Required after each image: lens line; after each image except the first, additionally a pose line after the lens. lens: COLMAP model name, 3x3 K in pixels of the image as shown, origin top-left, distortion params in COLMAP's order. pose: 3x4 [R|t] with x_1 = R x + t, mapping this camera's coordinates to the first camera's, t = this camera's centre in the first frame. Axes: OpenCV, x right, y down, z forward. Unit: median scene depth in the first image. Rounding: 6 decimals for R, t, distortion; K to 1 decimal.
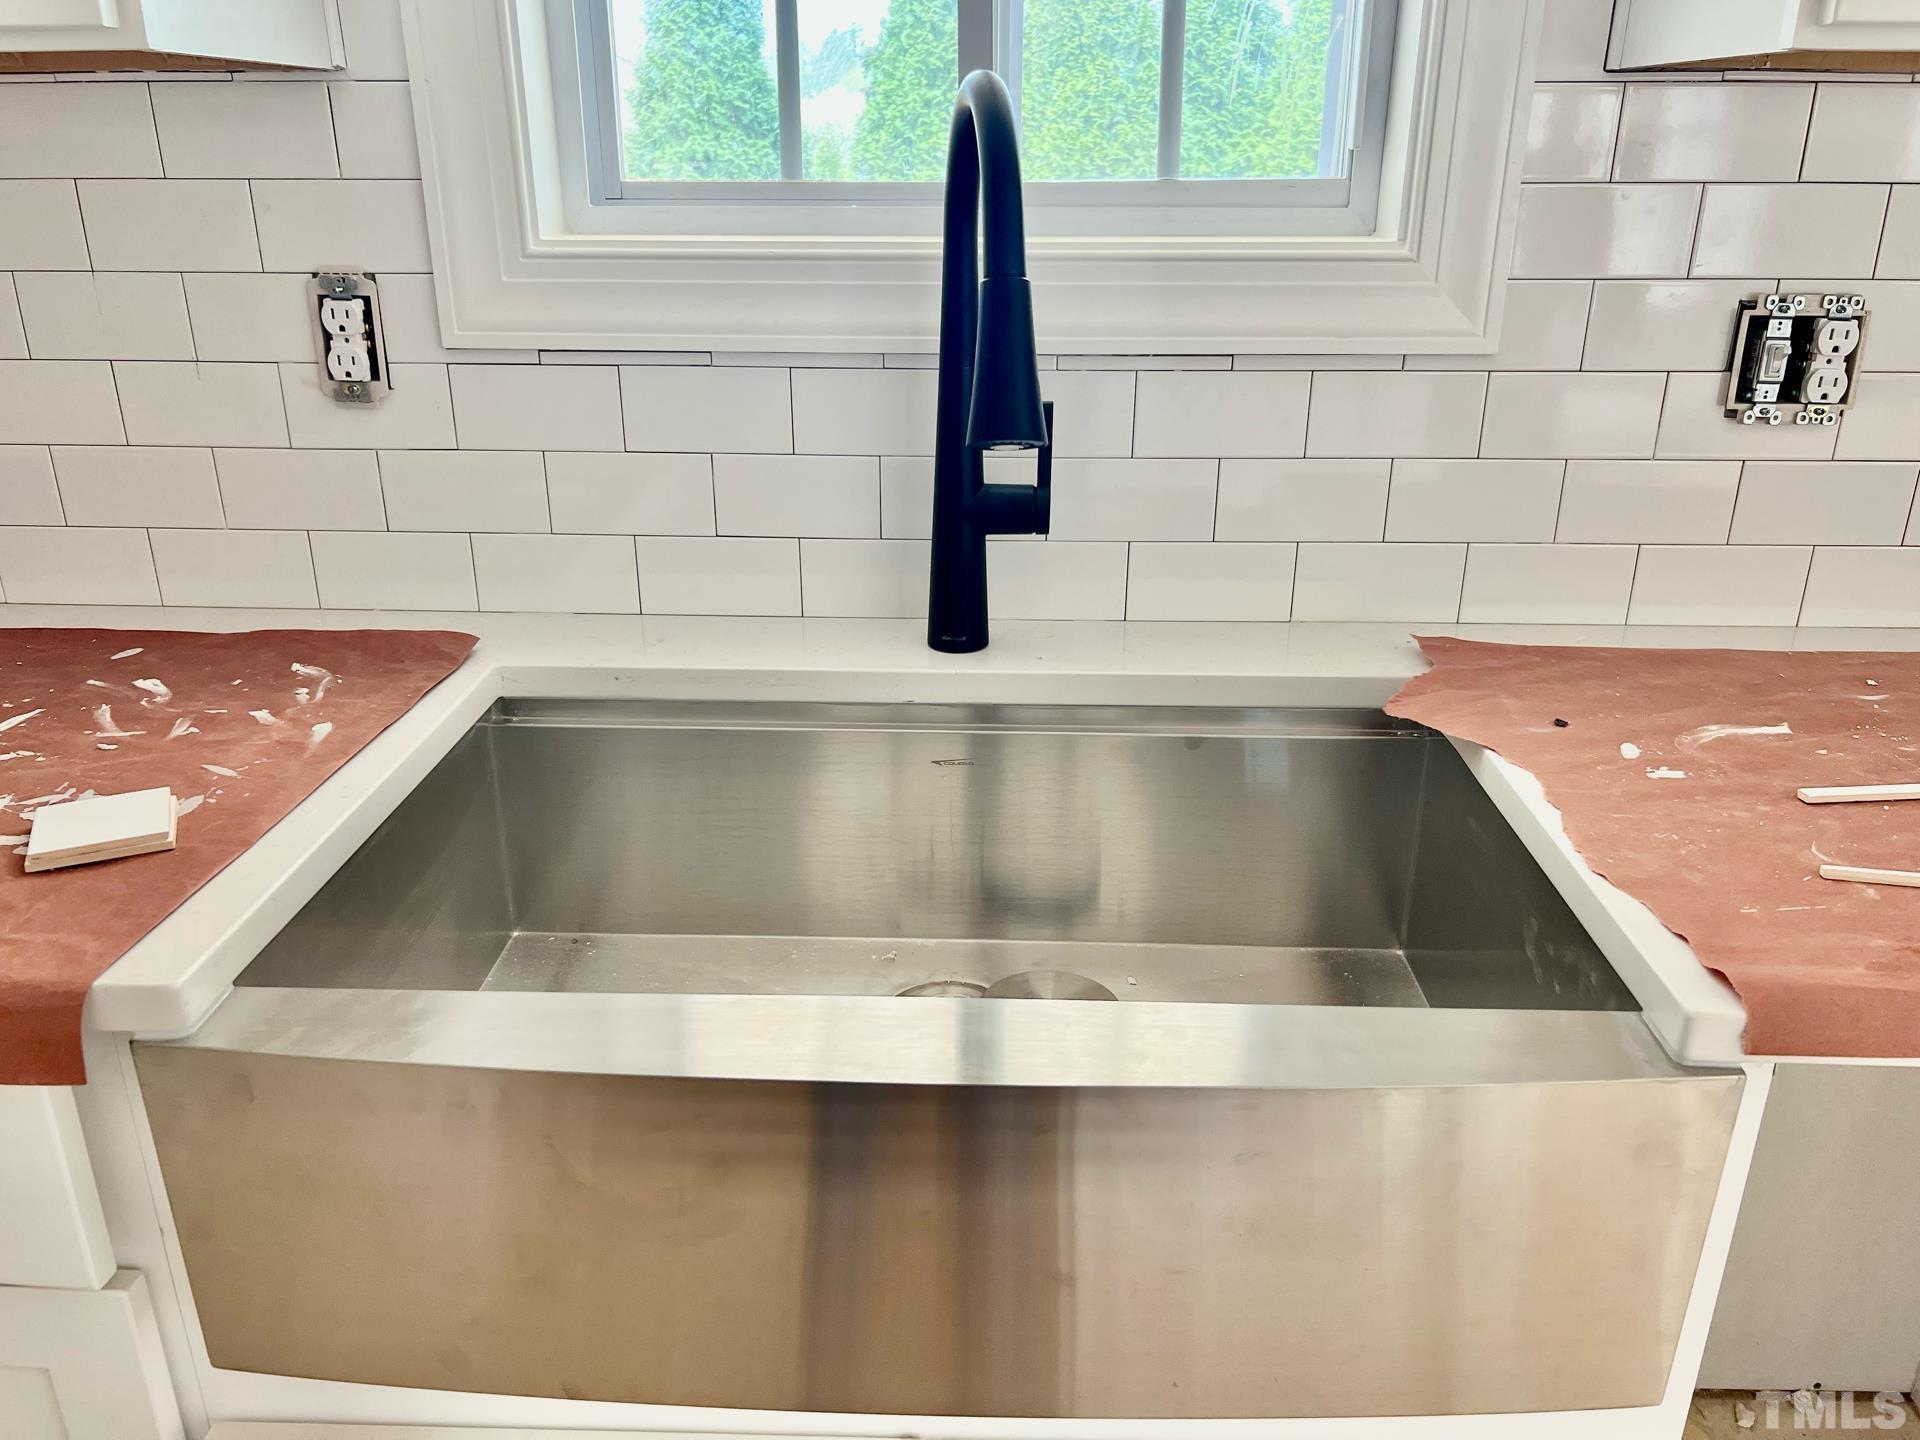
lens RADIAL K [[1452.8, 0, 960.0], [0, 1452.8, 720.0], [0, 0, 1]] dist [0.000702, -0.004709]
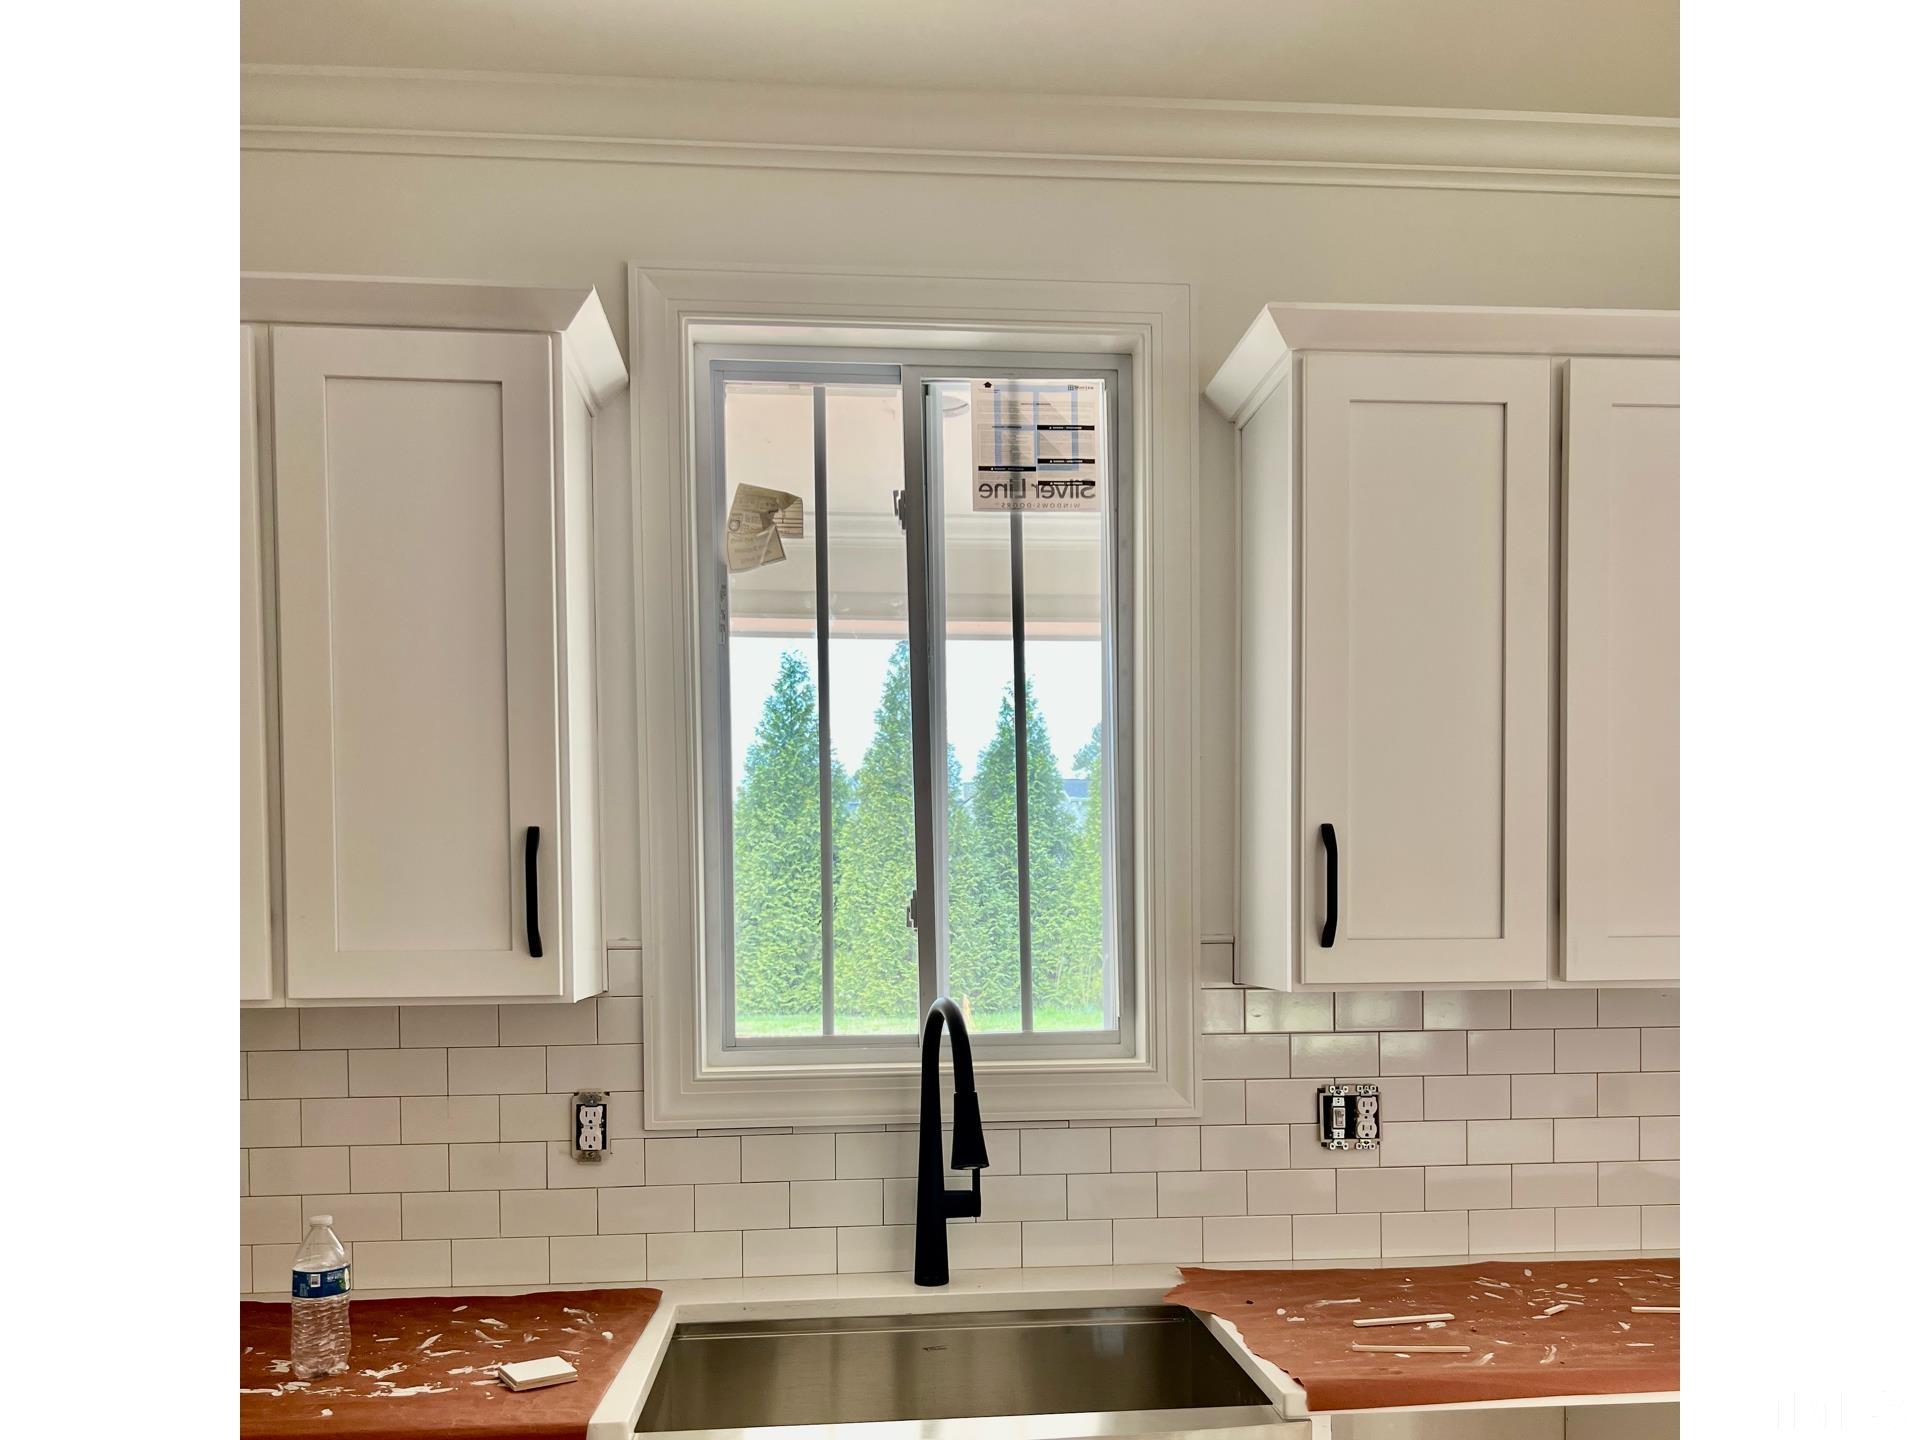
lens RADIAL K [[1425.0, 0, 956.7], [0, 1425.0, 948.8], [0, 0, 1]] dist [0.165559, -0.001080]
pose [[0.993415, -0.015220, 0.113556, -0.173804], [0.053700, 0.937382, -0.344140, 0.182661], [-0.101208, 0.347972, 0.932026, -0.844193]]
